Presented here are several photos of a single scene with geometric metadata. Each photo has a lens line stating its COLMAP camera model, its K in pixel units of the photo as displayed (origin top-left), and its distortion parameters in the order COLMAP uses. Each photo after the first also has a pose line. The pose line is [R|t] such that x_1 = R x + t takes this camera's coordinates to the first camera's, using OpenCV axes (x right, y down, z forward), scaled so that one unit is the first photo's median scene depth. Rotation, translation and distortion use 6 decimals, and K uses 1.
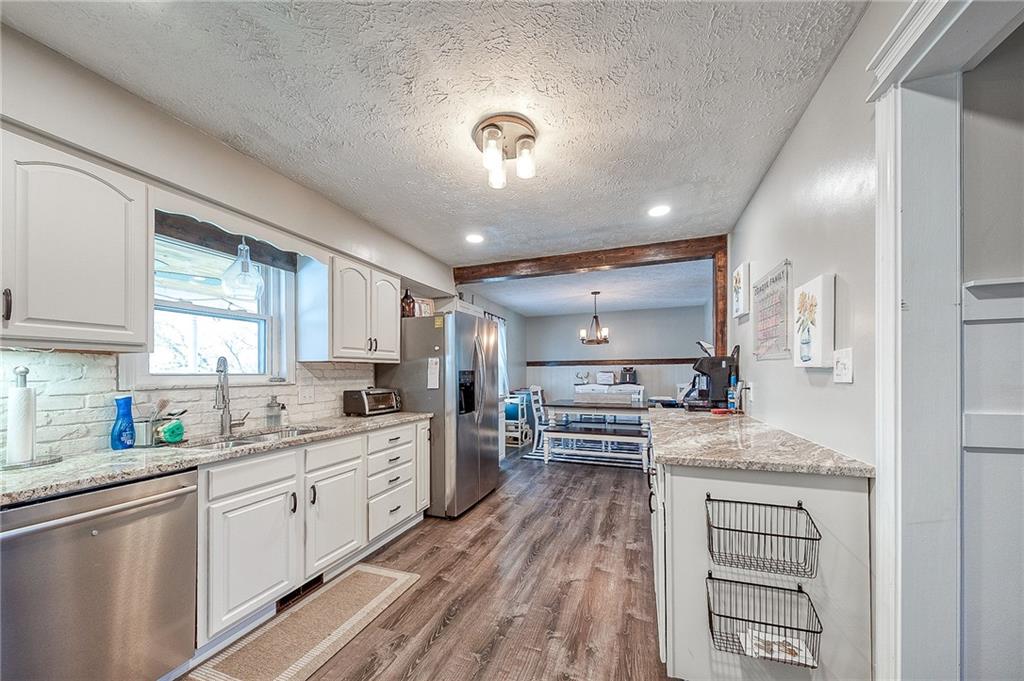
lens RADIAL K [[359.9, 0, 518.4], [0, 359.9, 371.1], [0, 0, 1]] dist [0.012591, -0.000421]
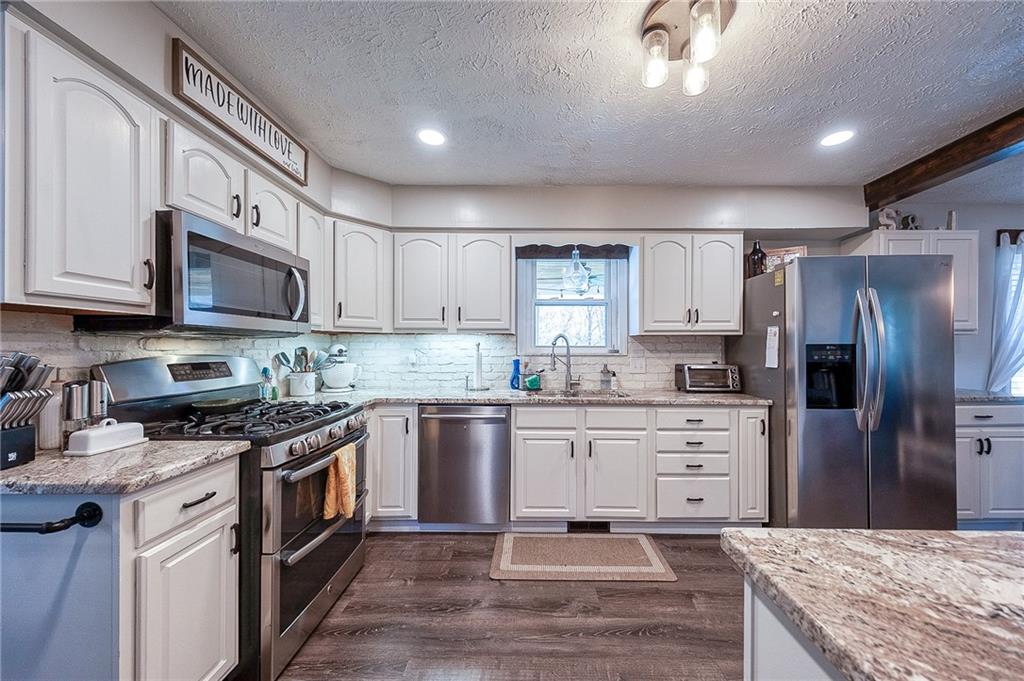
lens RADIAL K [[359.9, 0, 516.2], [0, 359.9, 343.2], [0, 0, 1]] dist [0.012591, -0.000421]
pose [[0.339530, -0.001502, -0.940594, 0.356109], [-0.000871, 0.999998, -0.001911, -0.000551], [0.940595, 0.001469, 0.339528, 0.290098]]
